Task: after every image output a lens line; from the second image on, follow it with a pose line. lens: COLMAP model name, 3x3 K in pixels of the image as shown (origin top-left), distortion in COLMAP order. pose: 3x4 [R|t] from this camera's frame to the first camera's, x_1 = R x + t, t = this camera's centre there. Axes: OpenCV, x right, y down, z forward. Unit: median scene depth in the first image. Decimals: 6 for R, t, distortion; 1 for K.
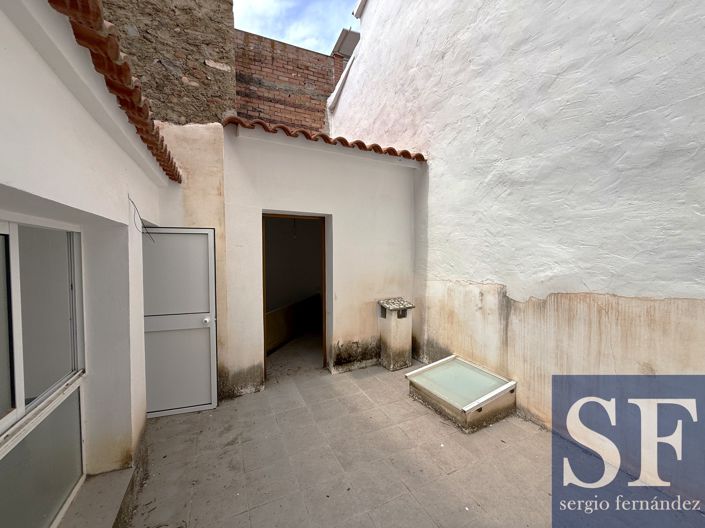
lens RADIAL K [[280.9, 0, 351.5], [0, 280.9, 264.3], [0, 0, 1]] dist [-0.000955, -0.000540]
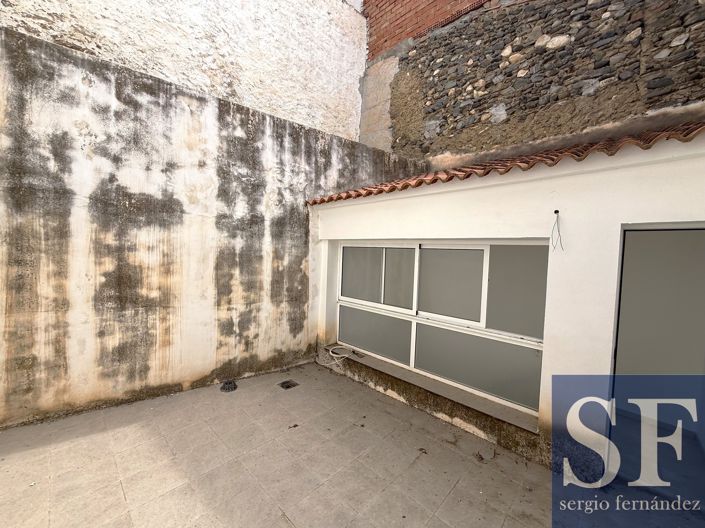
lens RADIAL K [[280.9, 0, 351.8], [0, 280.9, 264.8], [0, 0, 1]] dist [-0.000955, -0.000540]
pose [[-0.932864, -0.010390, -0.360079, 0.267398], [-0.044124, 0.995353, 0.085591, -0.050656], [0.357517, 0.095733, -0.928987, 1.091223]]
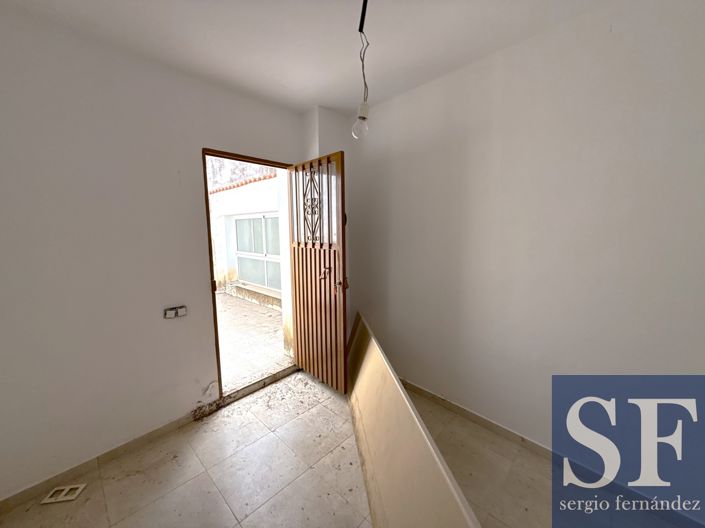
lens RADIAL K [[280.9, 0, 351.1], [0, 280.9, 265.0], [0, 0, 1]] dist [-0.000955, -0.000540]
pose [[-0.930759, 0.057982, -0.361006, -0.211536], [-0.003571, 0.985857, 0.167550, -0.038255], [0.365615, 0.157238, -0.917389, 2.164622]]
